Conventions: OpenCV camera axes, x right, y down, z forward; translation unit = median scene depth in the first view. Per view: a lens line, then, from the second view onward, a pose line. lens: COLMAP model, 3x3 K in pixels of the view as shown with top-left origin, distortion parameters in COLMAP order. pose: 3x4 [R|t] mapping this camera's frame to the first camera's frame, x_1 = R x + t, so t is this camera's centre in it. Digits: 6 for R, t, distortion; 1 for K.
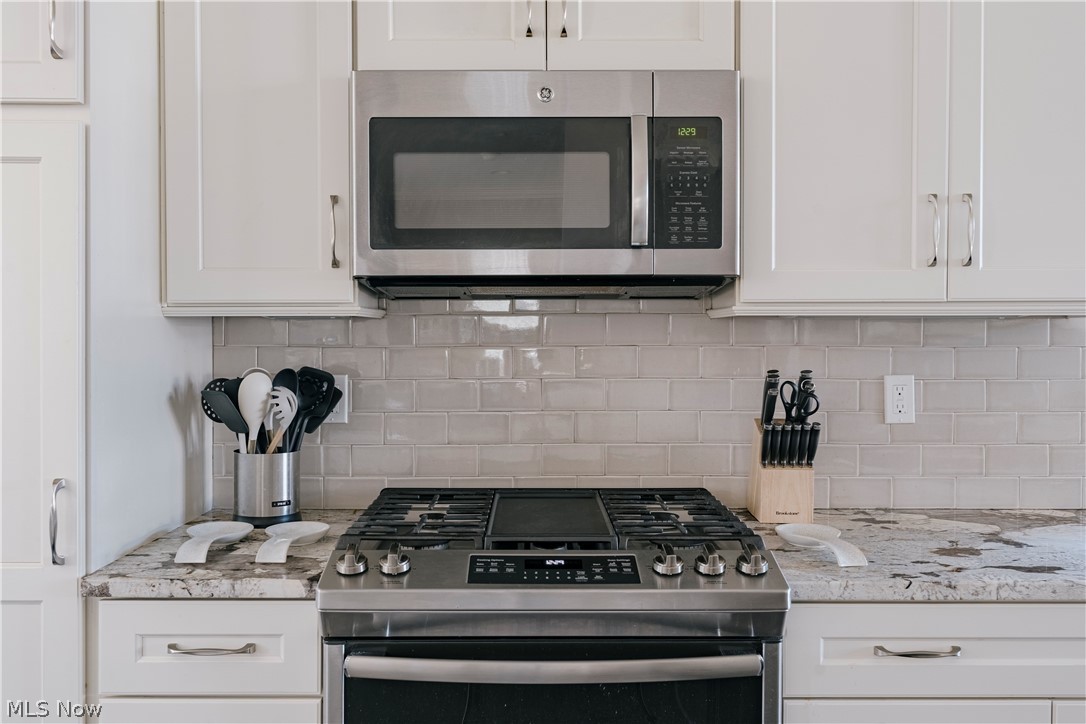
lens RADIAL K [[968.6, 0, 542.5], [0, 968.6, 361.1], [0, 0, 1]] dist [0.001266, 0.000466]
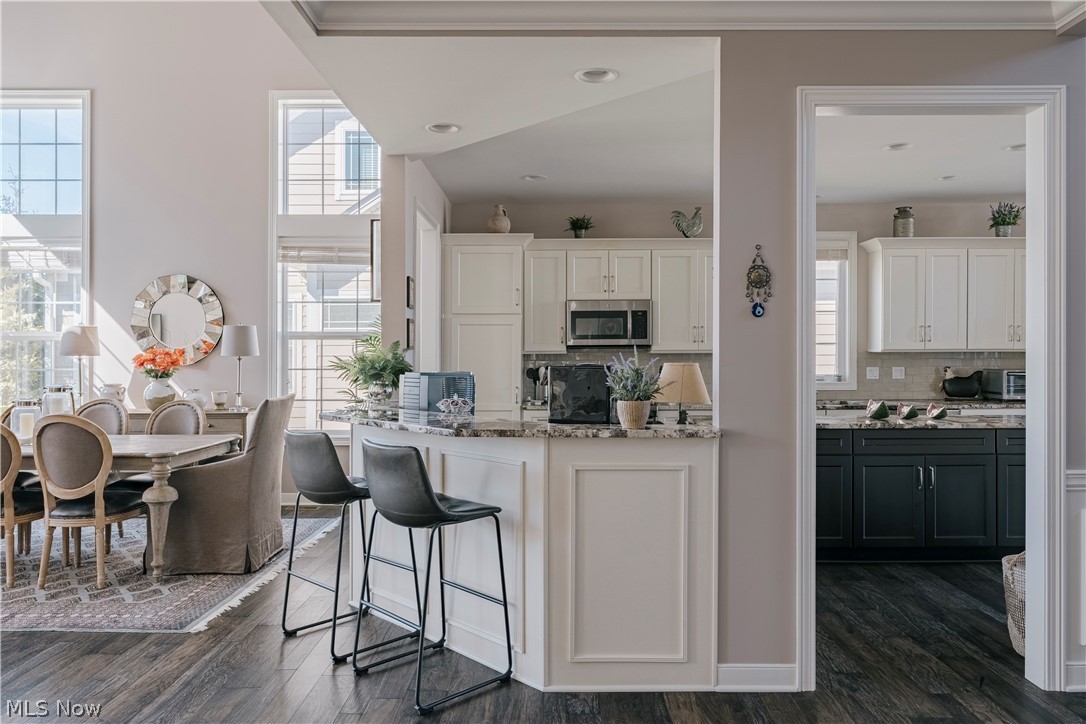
lens RADIAL K [[747.0, 0, 544.2], [0, 747.0, 362.4], [0, 0, 1]] dist [-0.002375, -0.000079]
pose [[0.999820, -0.001274, -0.018946, -0.234268], [0.001121, 0.999967, -0.008053, 0.021578], [0.018955, 0.008031, 0.999788, -2.523931]]
